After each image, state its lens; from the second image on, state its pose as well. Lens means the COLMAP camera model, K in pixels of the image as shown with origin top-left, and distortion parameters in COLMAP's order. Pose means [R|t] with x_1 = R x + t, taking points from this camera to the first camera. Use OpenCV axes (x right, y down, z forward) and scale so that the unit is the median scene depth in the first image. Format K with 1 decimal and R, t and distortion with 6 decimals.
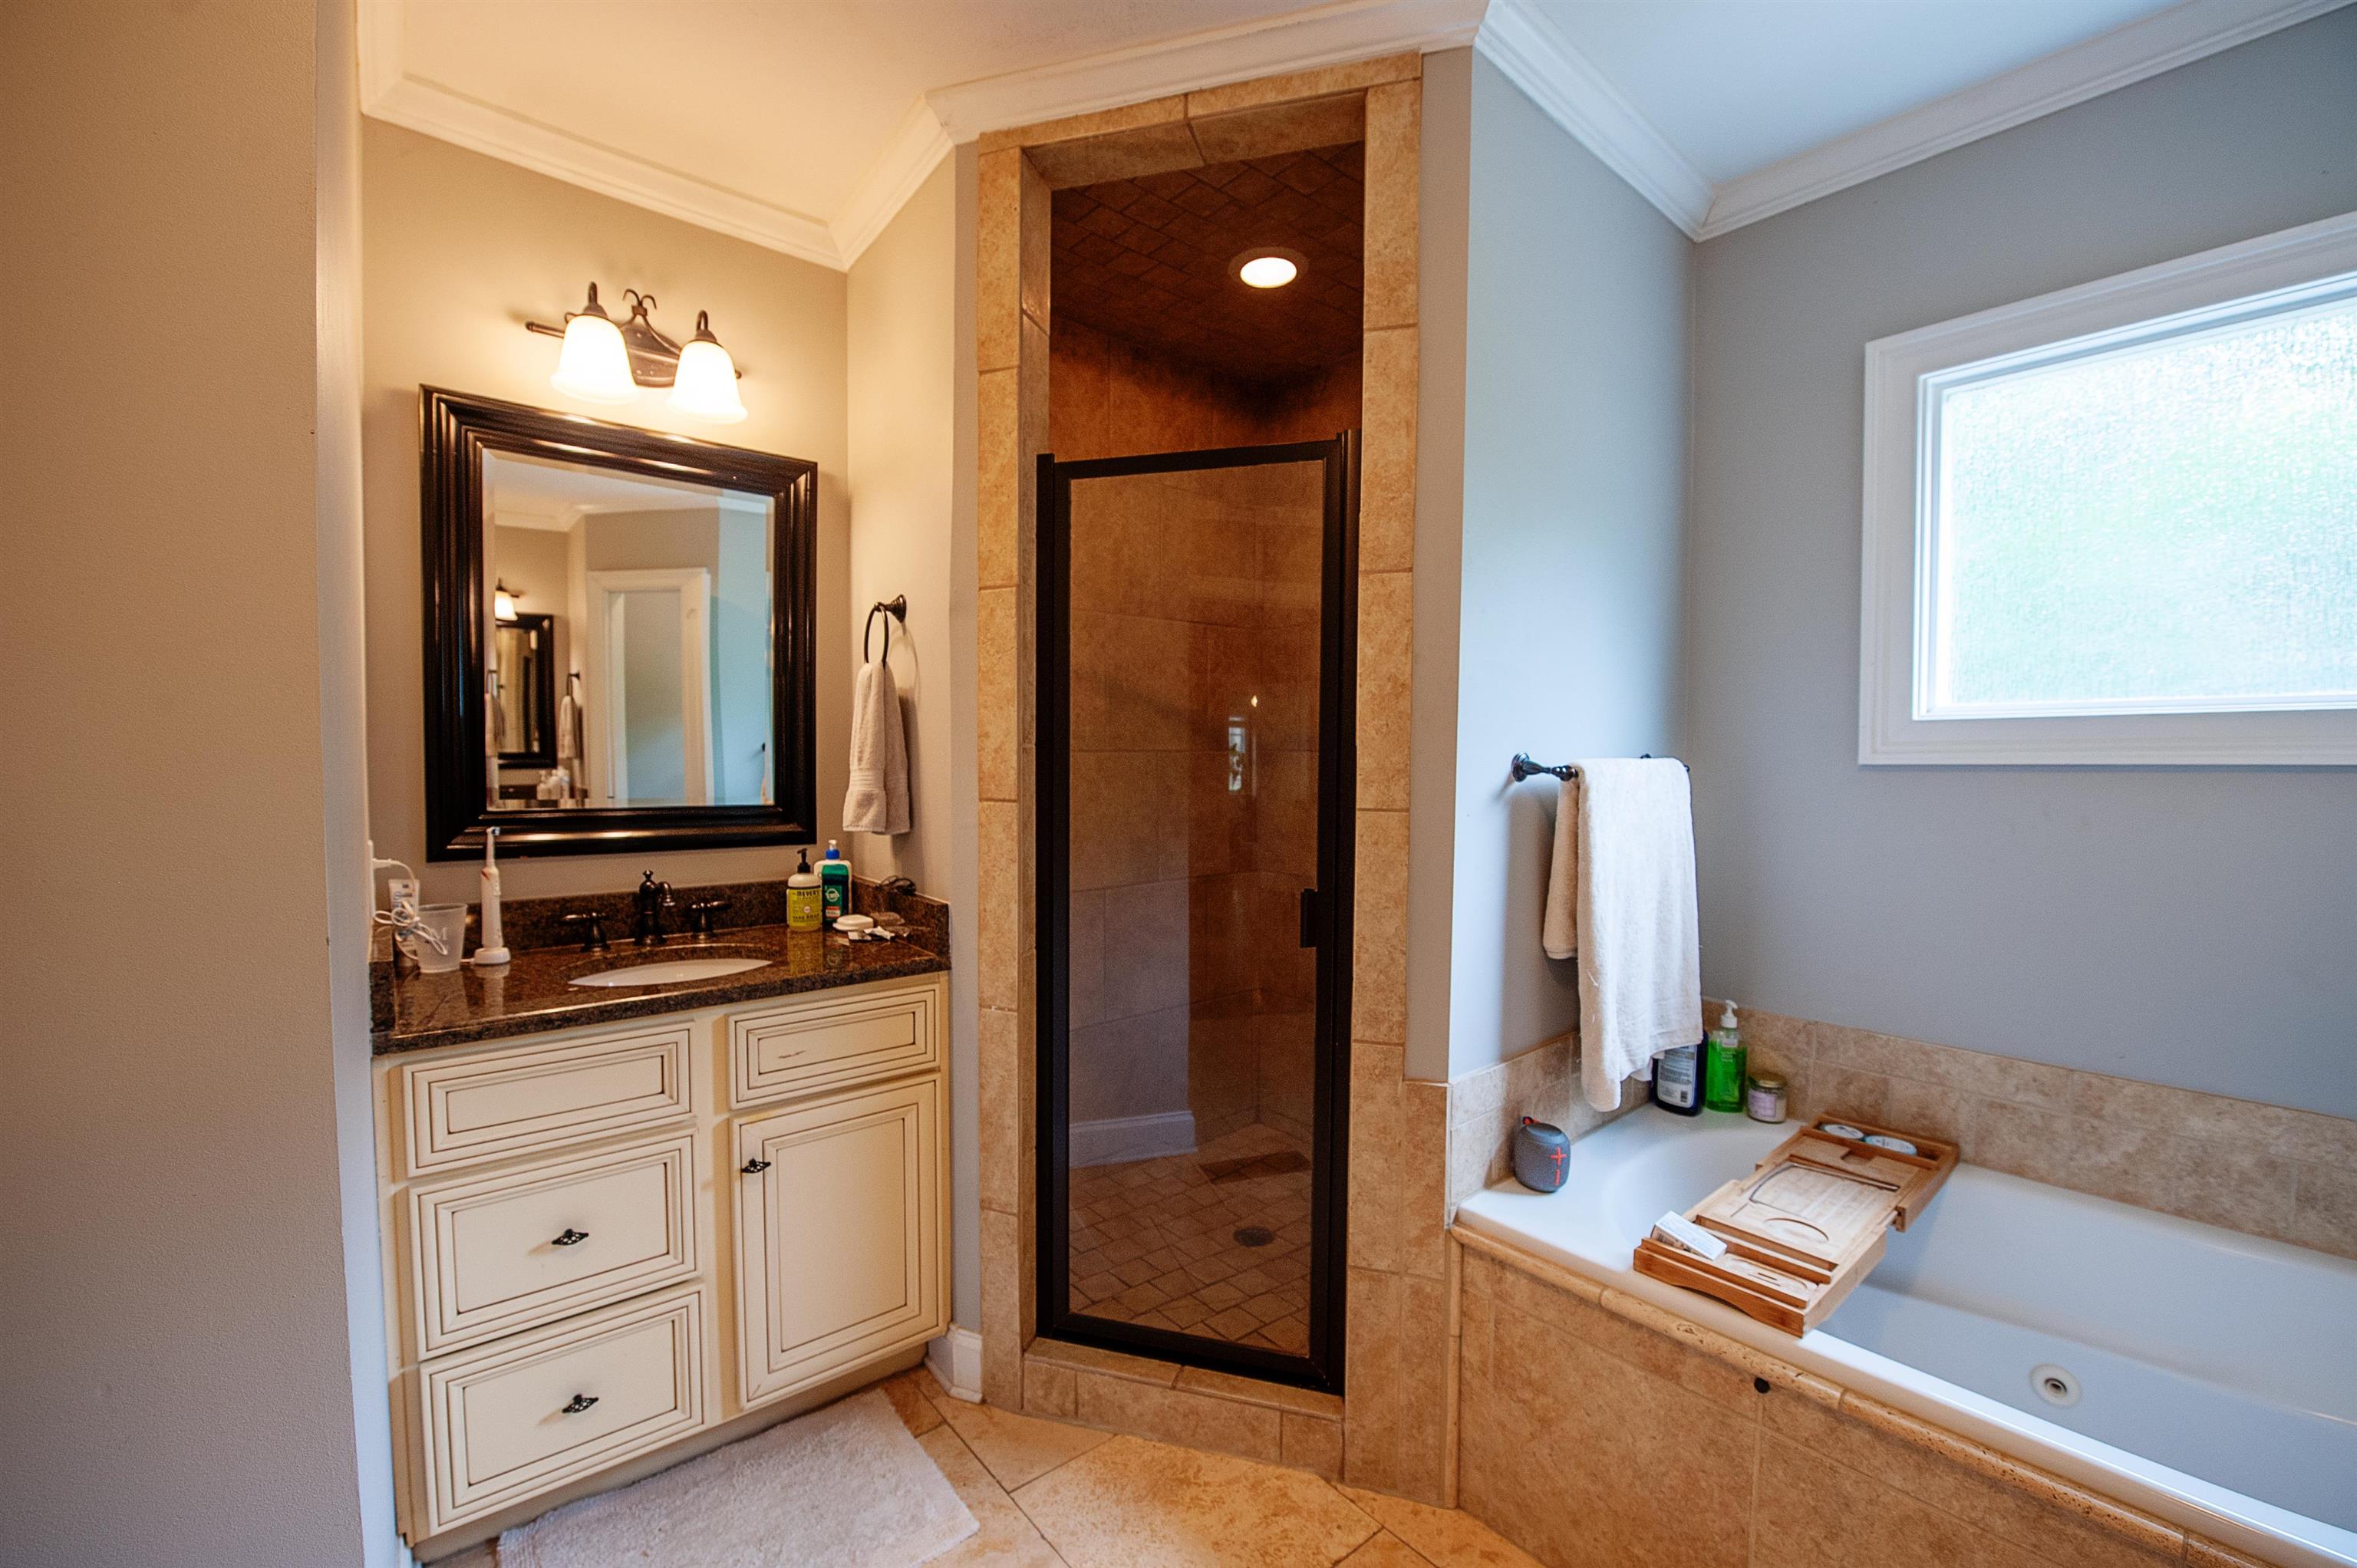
lens RADIAL K [[945.9, 0, 1179.5], [0, 945.9, 802.1], [0, 0, 1]] dist [-0.016972, -0.002626]
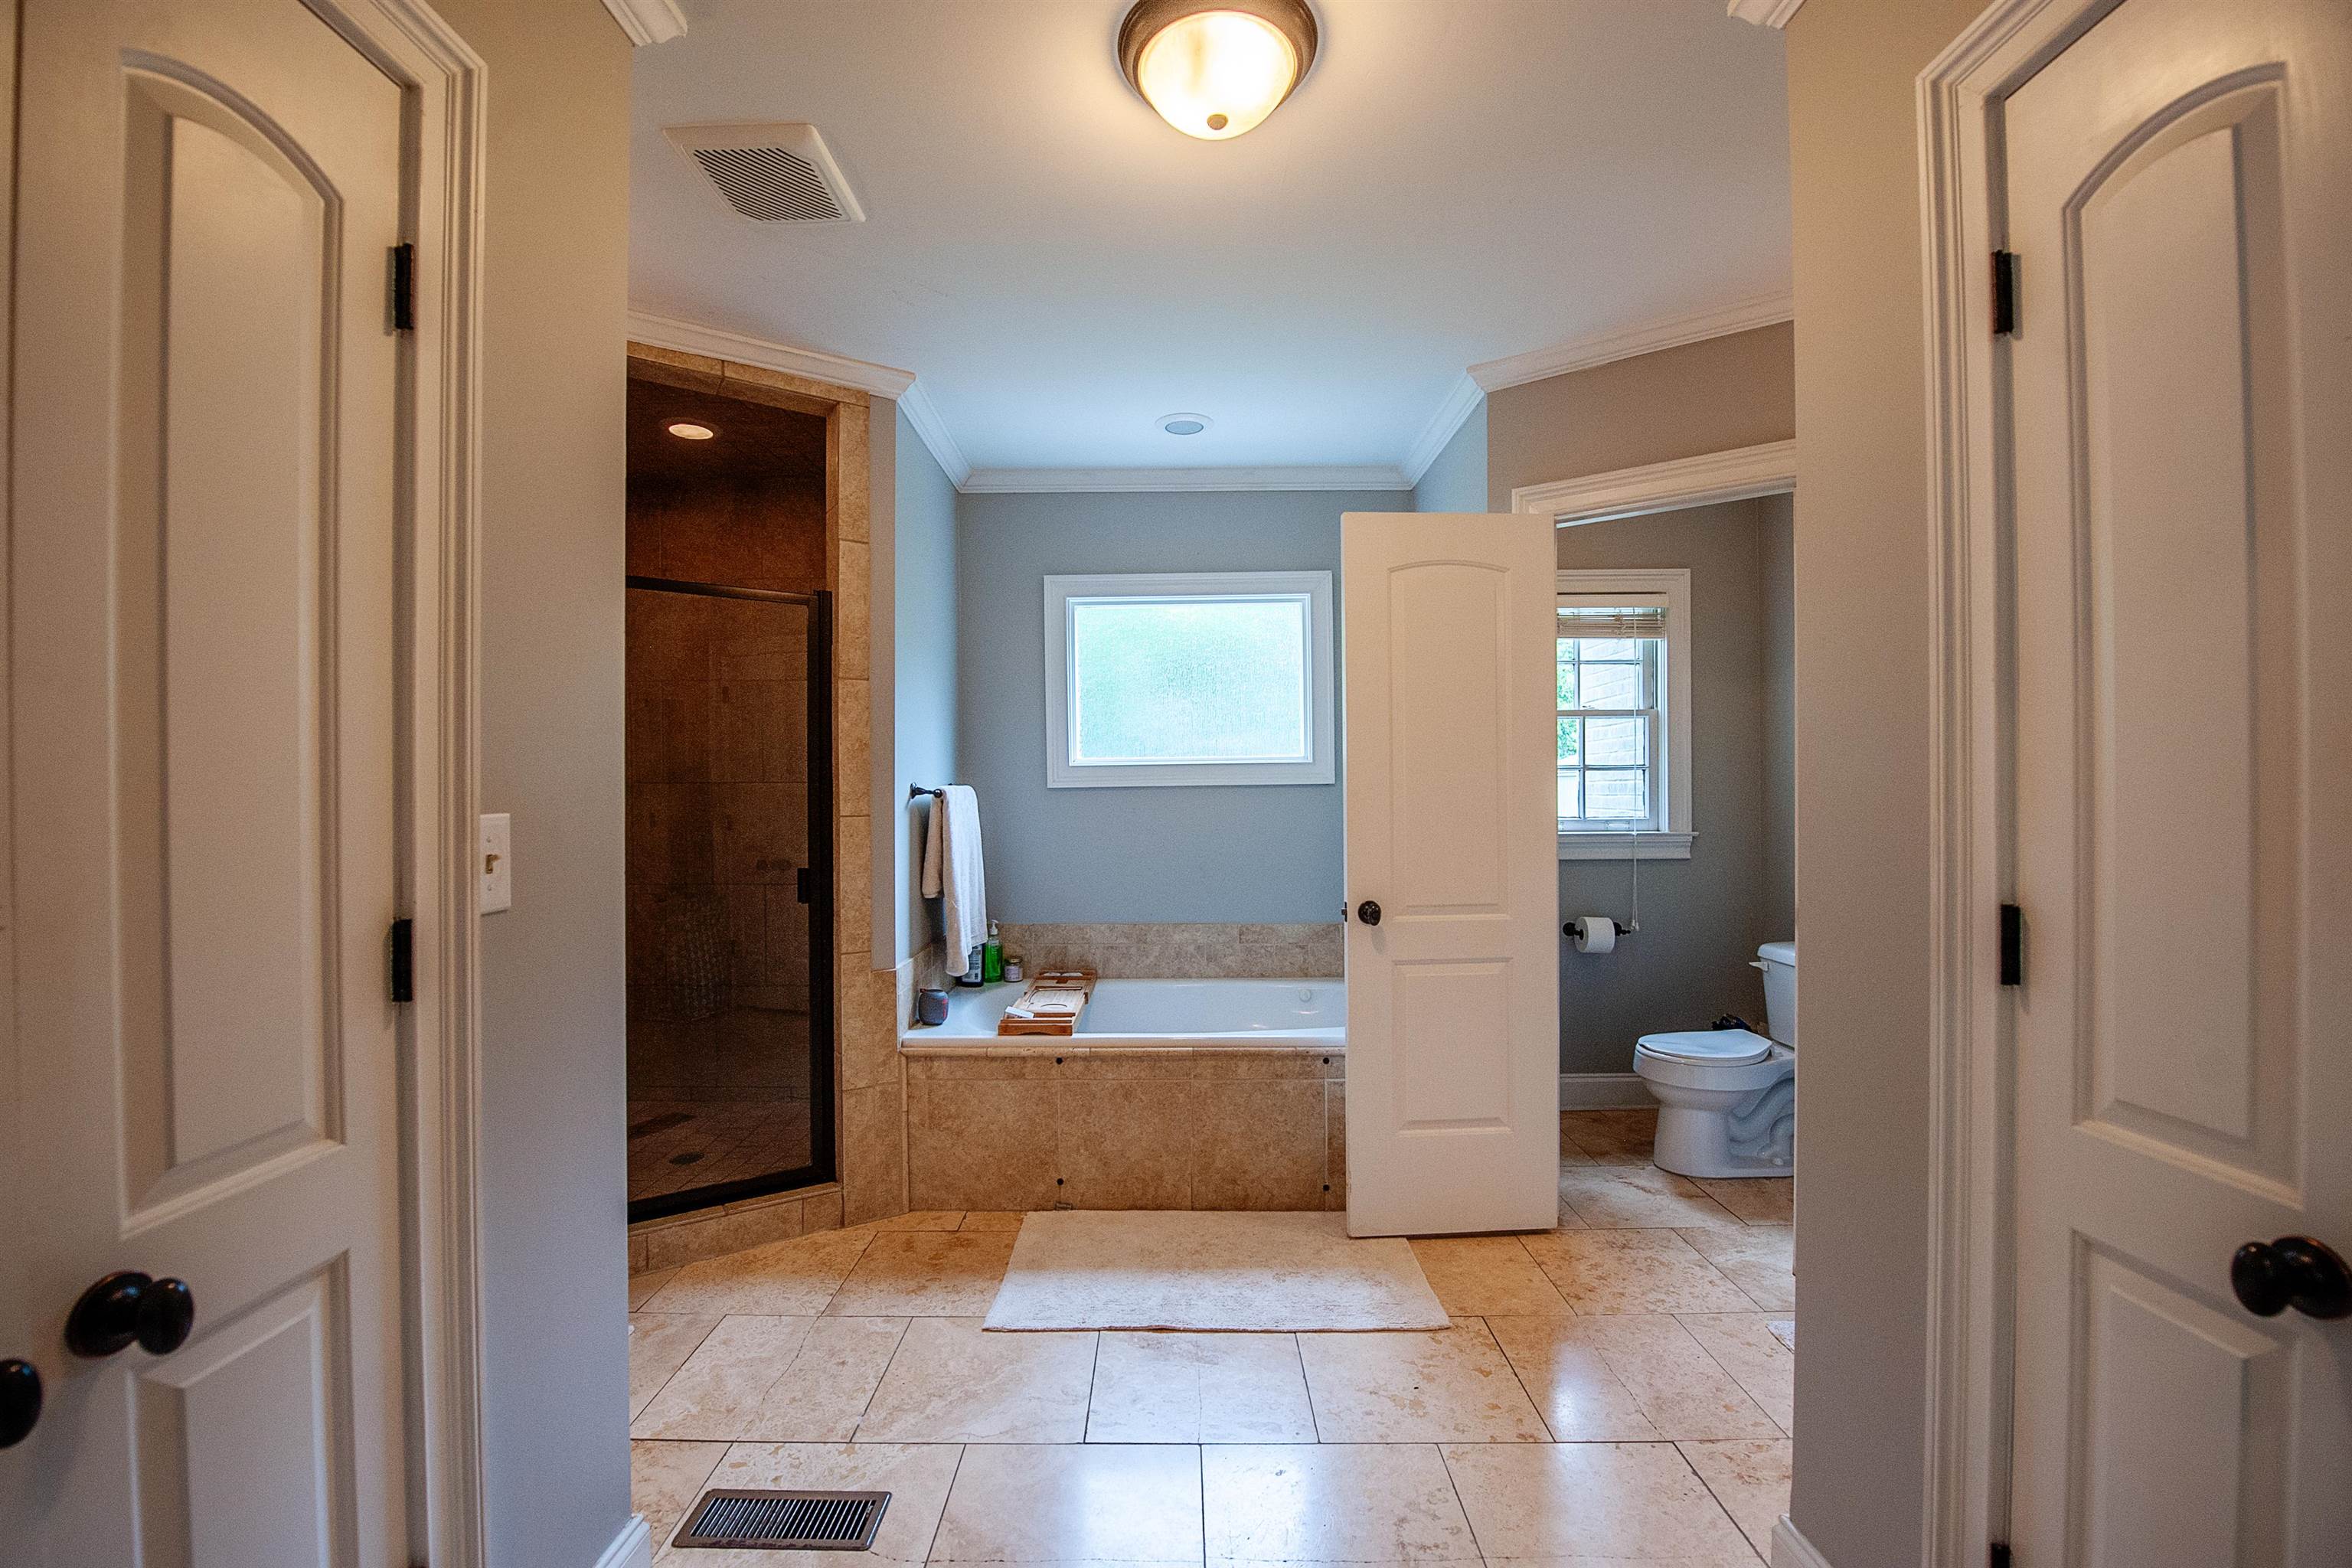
lens RADIAL K [[980.3, 0, 1164.4], [0, 980.3, 798.7], [0, 0, 1]] dist [-0.018599, -0.000402]
pose [[0.646698, -0.015876, 0.762581, -0.764272], [0.044567, 0.998862, -0.017000, 0.031993], [-0.761443, 0.044980, 0.646669, -0.573614]]
